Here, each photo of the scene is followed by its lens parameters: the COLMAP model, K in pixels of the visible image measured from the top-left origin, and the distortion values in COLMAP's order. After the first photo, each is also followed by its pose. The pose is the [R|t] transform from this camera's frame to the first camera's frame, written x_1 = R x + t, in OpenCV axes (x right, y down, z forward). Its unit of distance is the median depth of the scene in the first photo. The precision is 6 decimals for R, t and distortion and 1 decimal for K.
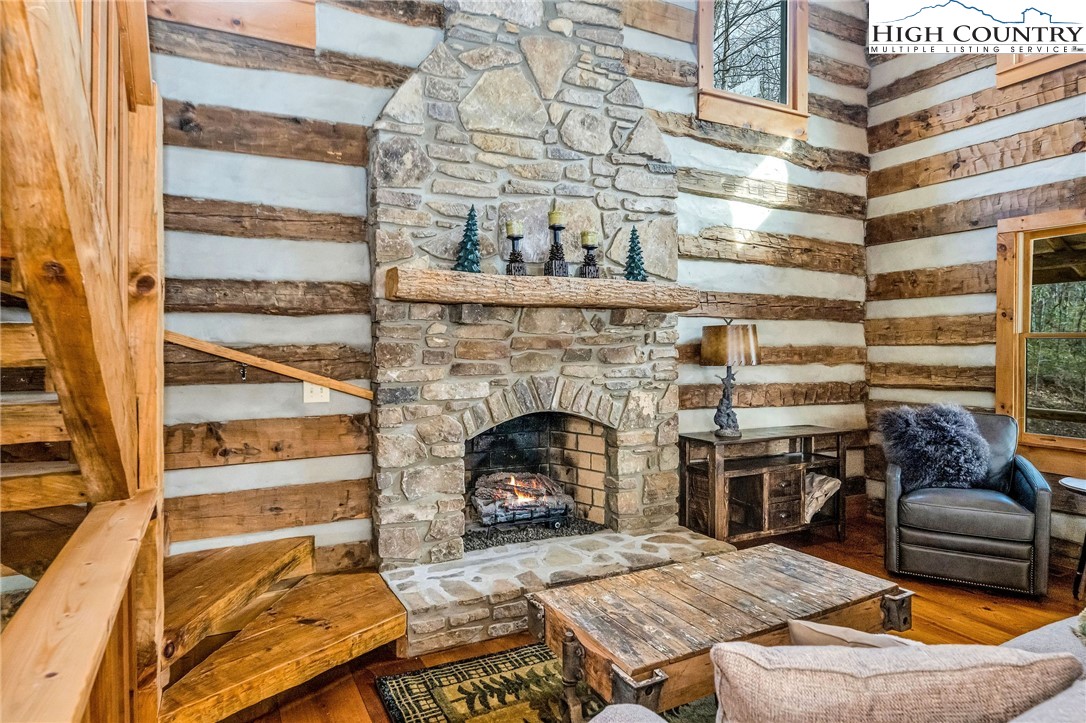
lens RADIAL K [[636.8, 0, 548.0], [0, 636.8, 346.6], [0, 0, 1]] dist [-0.001160, 0.000661]
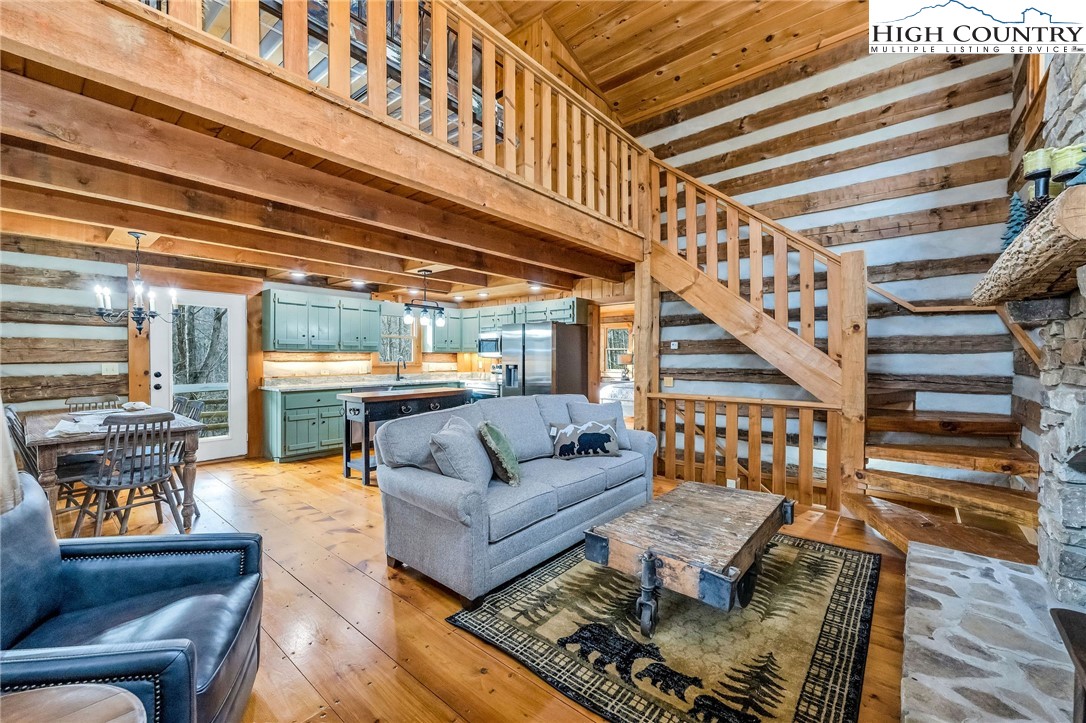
lens RADIAL K [[441.1, 0, 509.1], [0, 441.1, 359.8], [0, 0, 1]] dist [-0.000663, -0.000060]
pose [[-0.950479, 0.003548, -0.310770, 0.738268], [0.000584, 0.999953, 0.009631, 0.008671], [0.310790, 0.008972, -0.950436, 1.335459]]
